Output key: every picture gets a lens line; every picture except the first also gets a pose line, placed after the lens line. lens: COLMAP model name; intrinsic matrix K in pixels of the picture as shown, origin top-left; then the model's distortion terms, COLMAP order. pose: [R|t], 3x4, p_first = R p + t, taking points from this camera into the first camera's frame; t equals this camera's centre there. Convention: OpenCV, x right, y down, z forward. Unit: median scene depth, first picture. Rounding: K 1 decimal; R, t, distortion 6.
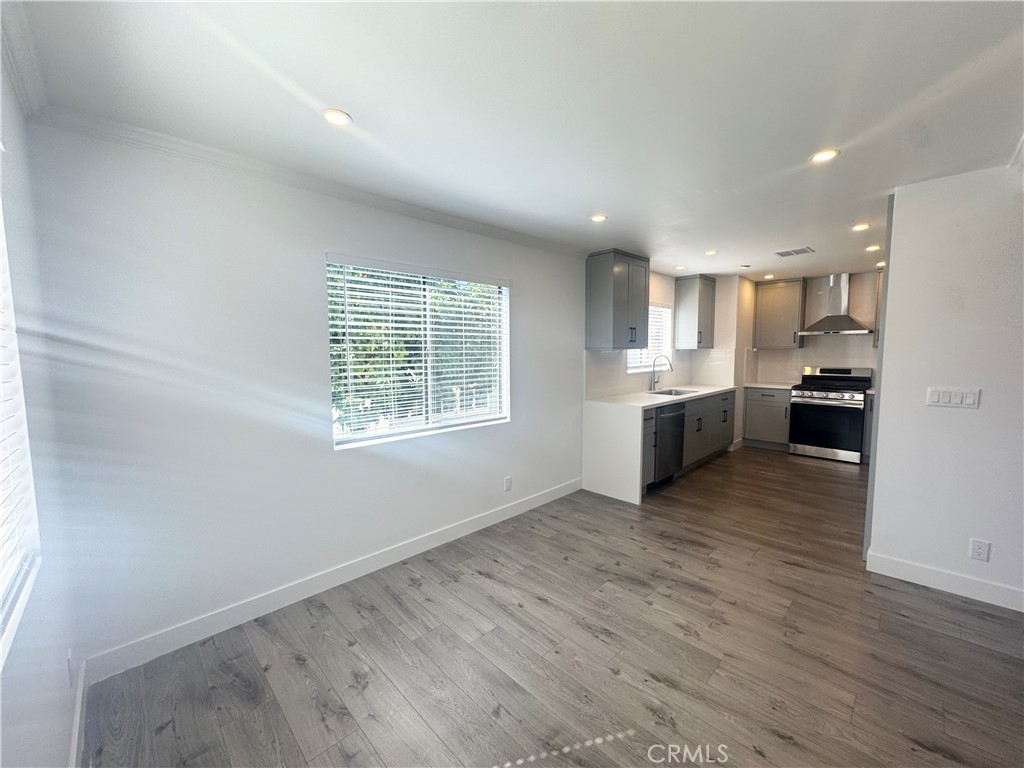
lens RADIAL K [[407.4, 0, 506.7], [0, 407.4, 388.1], [0, 0, 1]] dist [0.001853, 0.000413]
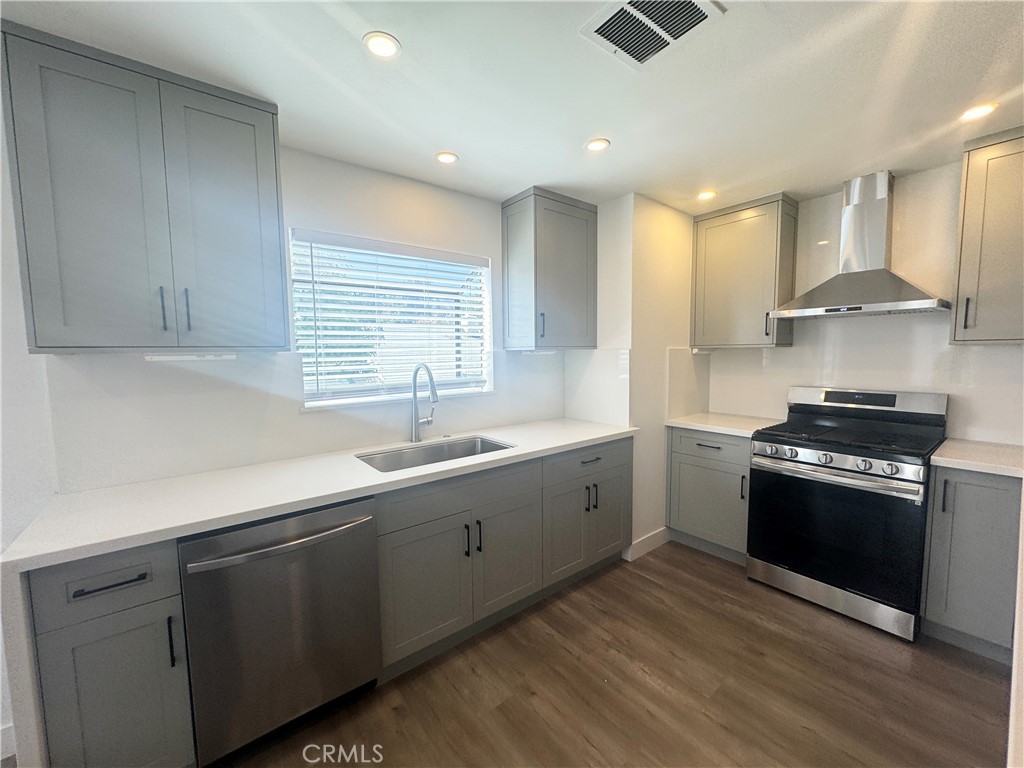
lens RADIAL K [[407.4, 0, 515.2], [0, 407.4, 383.7], [0, 0, 1]] dist [0.001853, 0.000413]
pose [[0.994914, 0.002369, -0.100701, 0.486257], [-0.003639, 0.999916, -0.012426, -0.050844], [0.100664, 0.012729, 0.994839, 0.529283]]
